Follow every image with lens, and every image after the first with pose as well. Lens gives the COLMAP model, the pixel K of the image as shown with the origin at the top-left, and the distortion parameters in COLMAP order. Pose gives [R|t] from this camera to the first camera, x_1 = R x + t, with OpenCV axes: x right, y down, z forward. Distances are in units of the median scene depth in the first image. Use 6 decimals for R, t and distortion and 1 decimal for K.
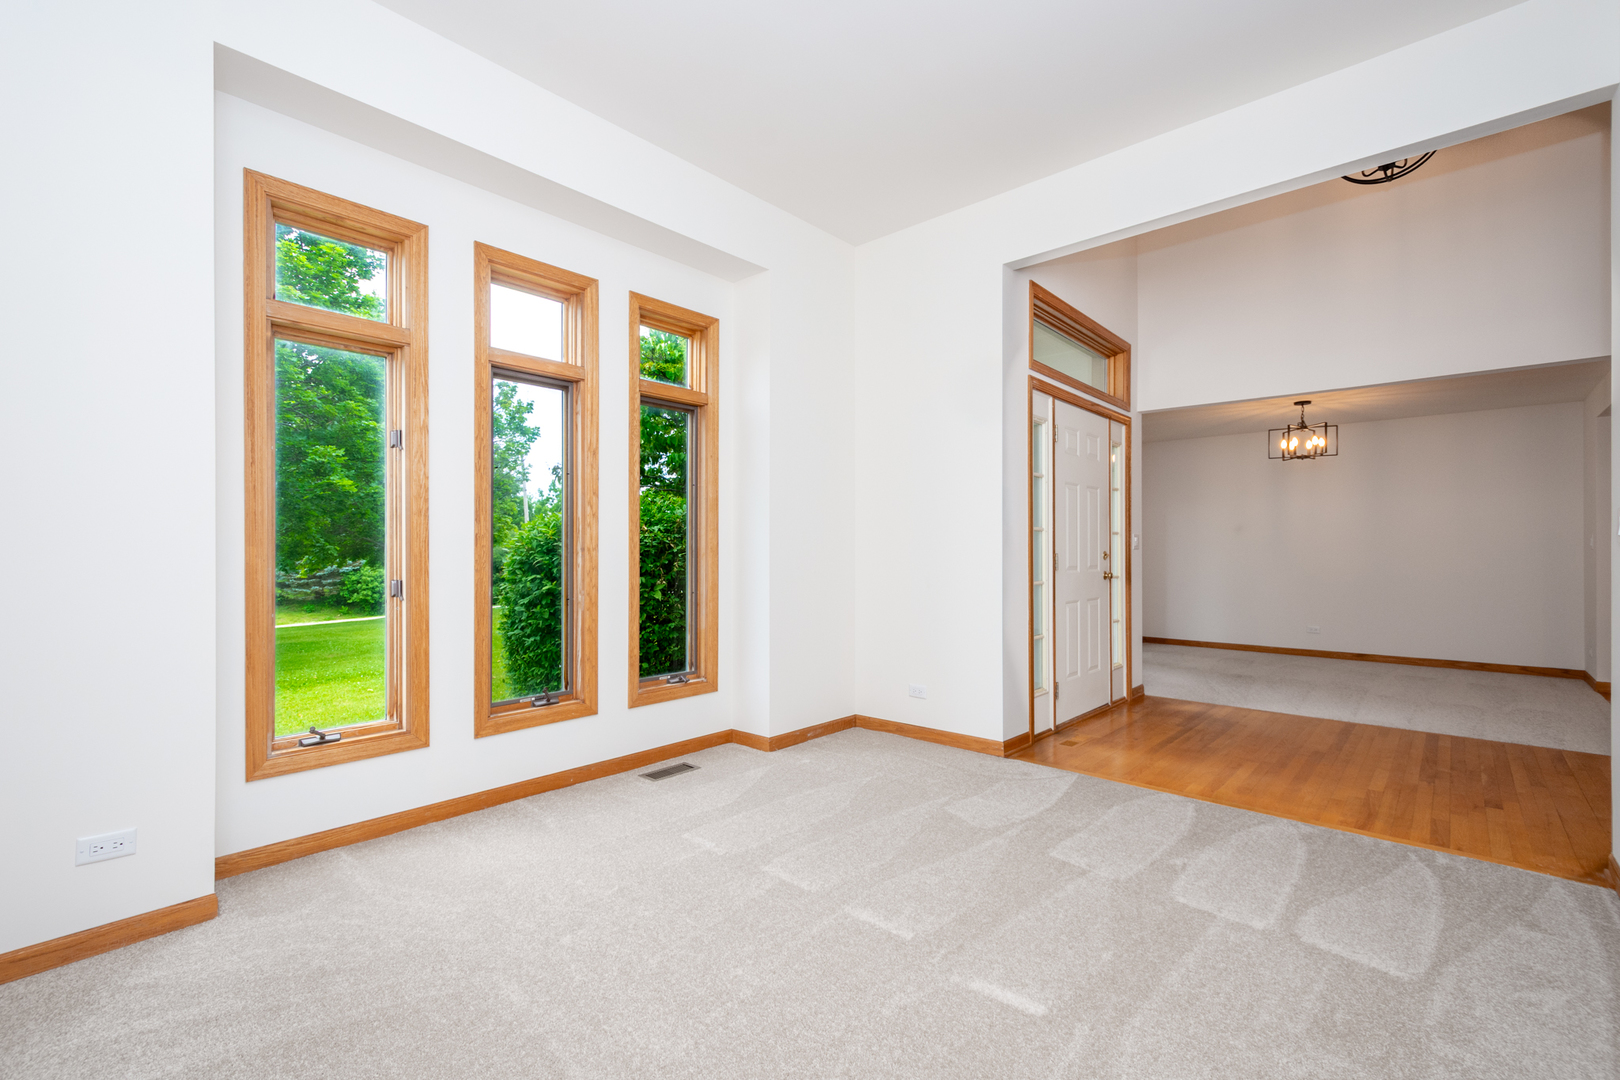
lens RADIAL K [[699.4, 0, 807.3], [0, 699.4, 563.0], [0, 0, 1]] dist [0.001096, -0.000105]
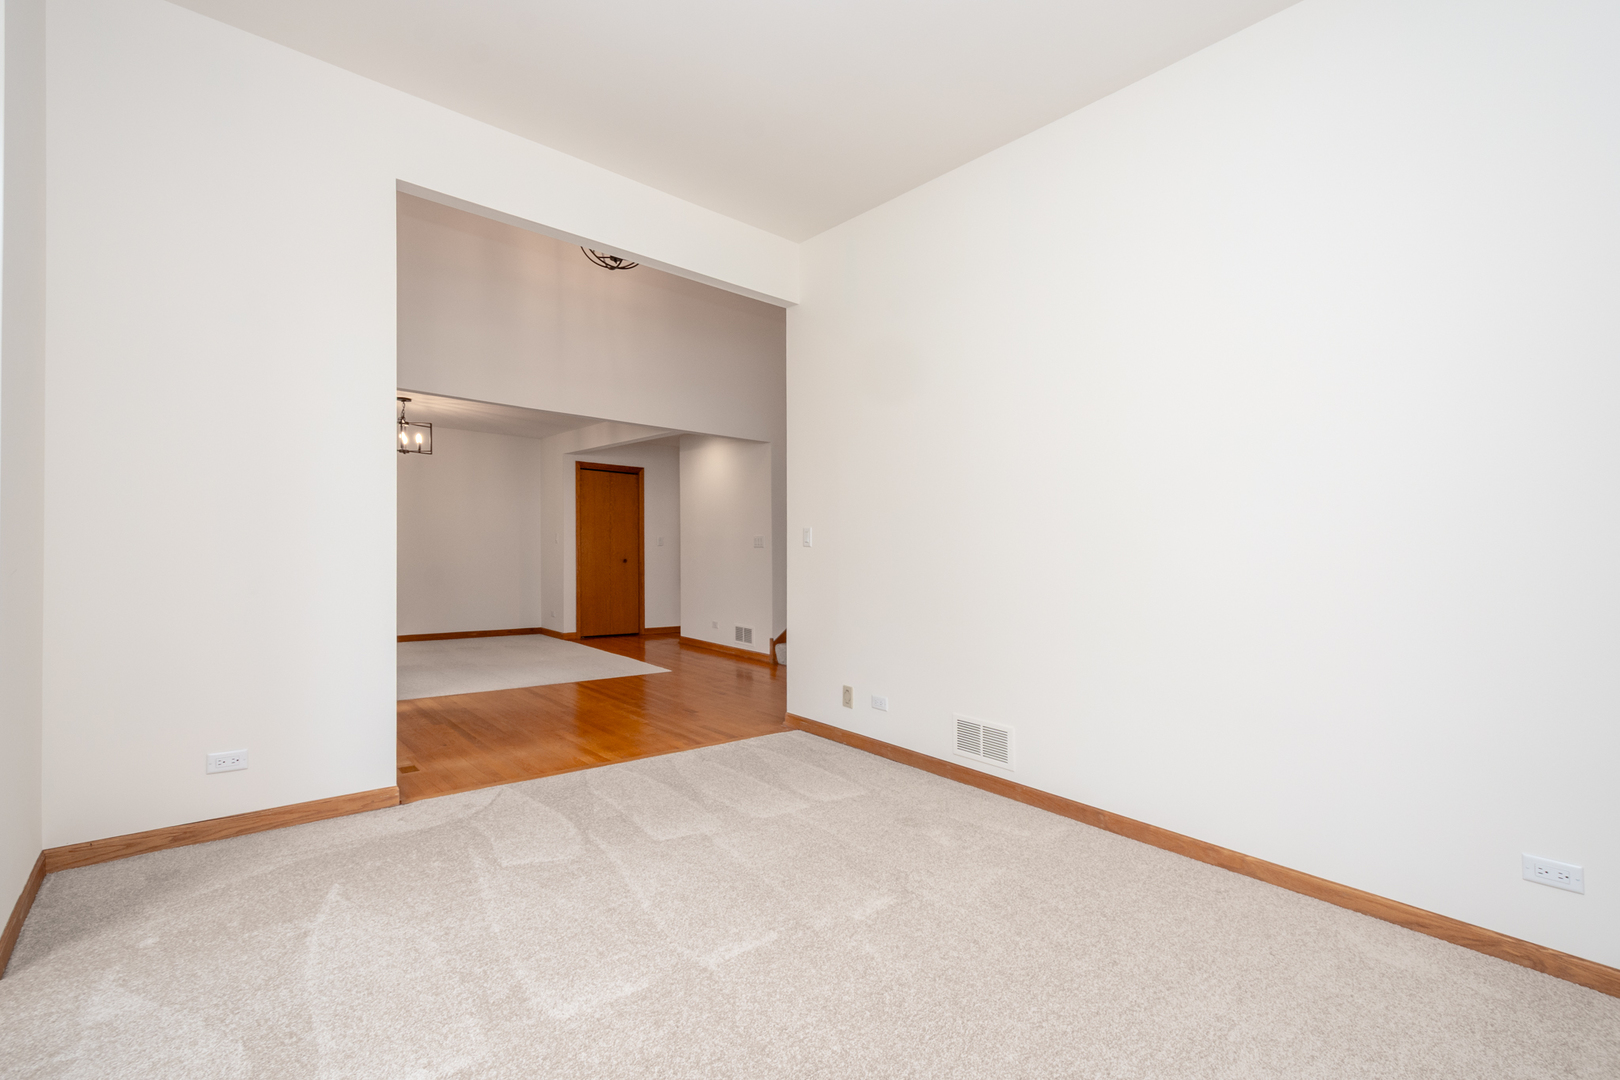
lens RADIAL K [[719.3, 0, 812.7], [0, 719.3, 553.1], [0, 0, 1]] dist [0.001342, -0.000060]
pose [[0.126819, -0.005144, 0.991913, -0.589659], [-0.004175, 0.999975, 0.005719, -0.017980], [-0.991917, -0.004866, 0.126794, 0.544729]]
